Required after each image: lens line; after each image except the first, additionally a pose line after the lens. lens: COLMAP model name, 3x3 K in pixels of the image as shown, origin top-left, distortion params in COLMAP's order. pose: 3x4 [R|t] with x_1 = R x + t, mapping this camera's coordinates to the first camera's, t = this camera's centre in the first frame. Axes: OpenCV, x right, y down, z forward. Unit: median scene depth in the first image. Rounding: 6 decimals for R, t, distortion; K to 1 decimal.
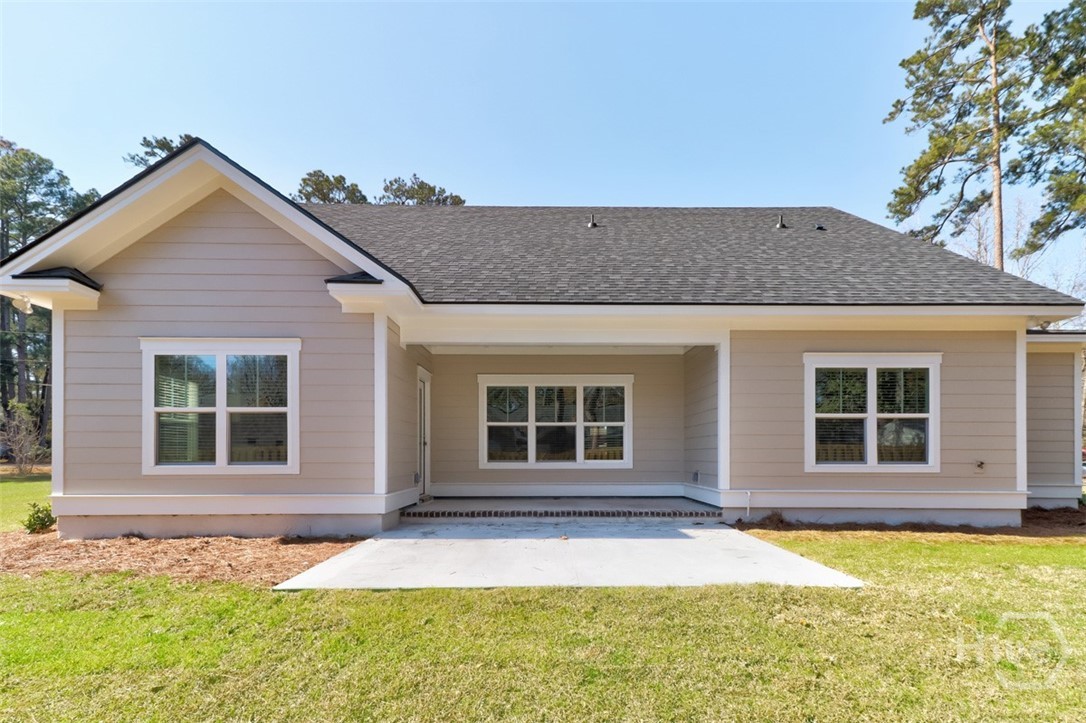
lens RADIAL K [[527.9, 0, 544.5], [0, 527.9, 455.6], [0, 0, 1]] dist [0.016063, 0.000330]
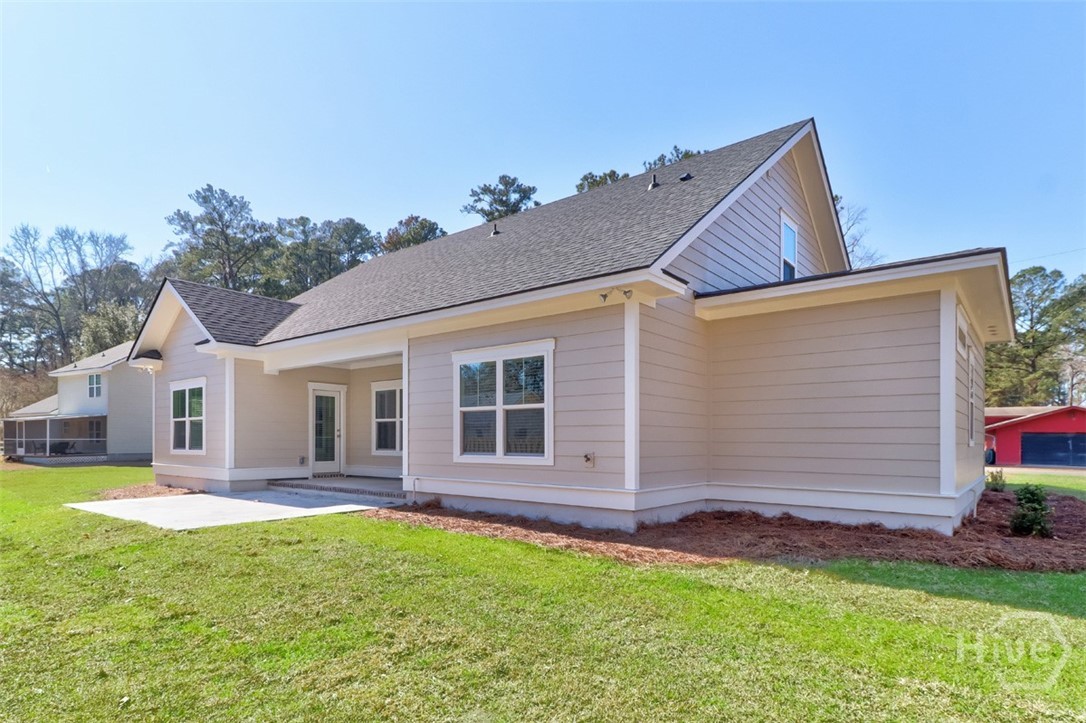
lens RADIAL K [[574.5, 0, 521.9], [0, 574.5, 449.9], [0, 0, 1]] dist [0.012693, 0.000027]
pose [[0.772295, 0.010661, -0.635174, 1.263003], [-0.003256, 0.999912, 0.012824, -0.008777], [0.635255, -0.007836, 0.772262, 0.169528]]
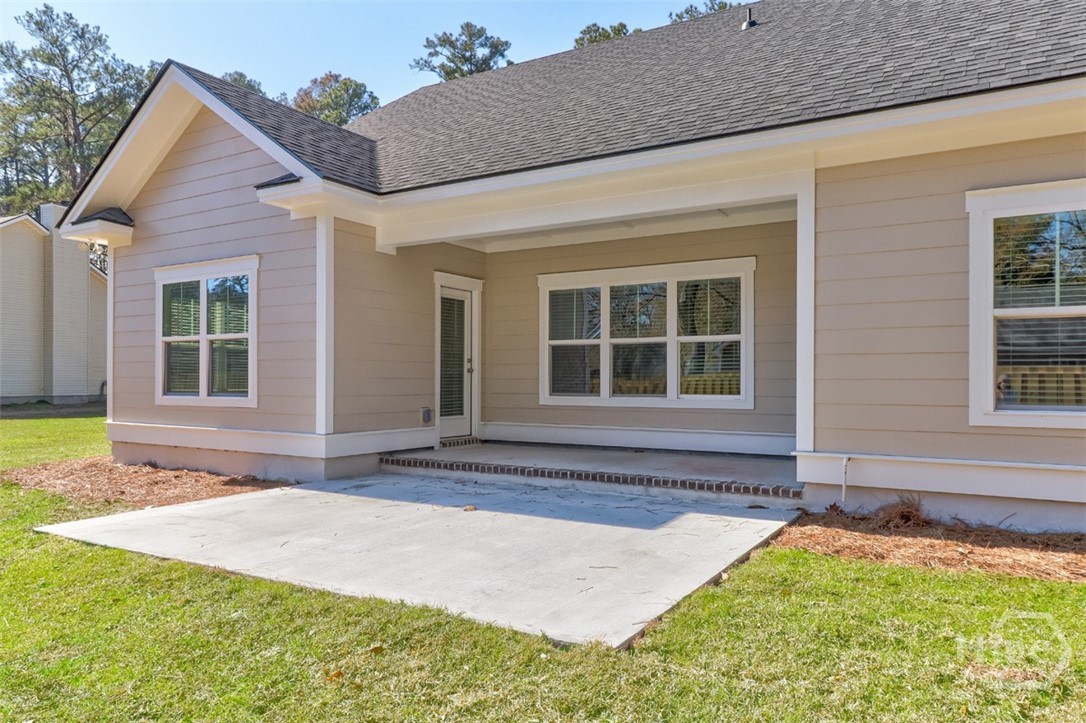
lens RADIAL K [[724.0, 0, 540.5], [0, 724.0, 382.4], [0, 0, 1]] dist [0.002646, 0.000310]
pose [[0.853776, 0.004052, -0.520624, 0.473486], [-0.002577, 0.999990, 0.003557, -0.010915], [0.520634, -0.001695, 0.853778, 0.176895]]
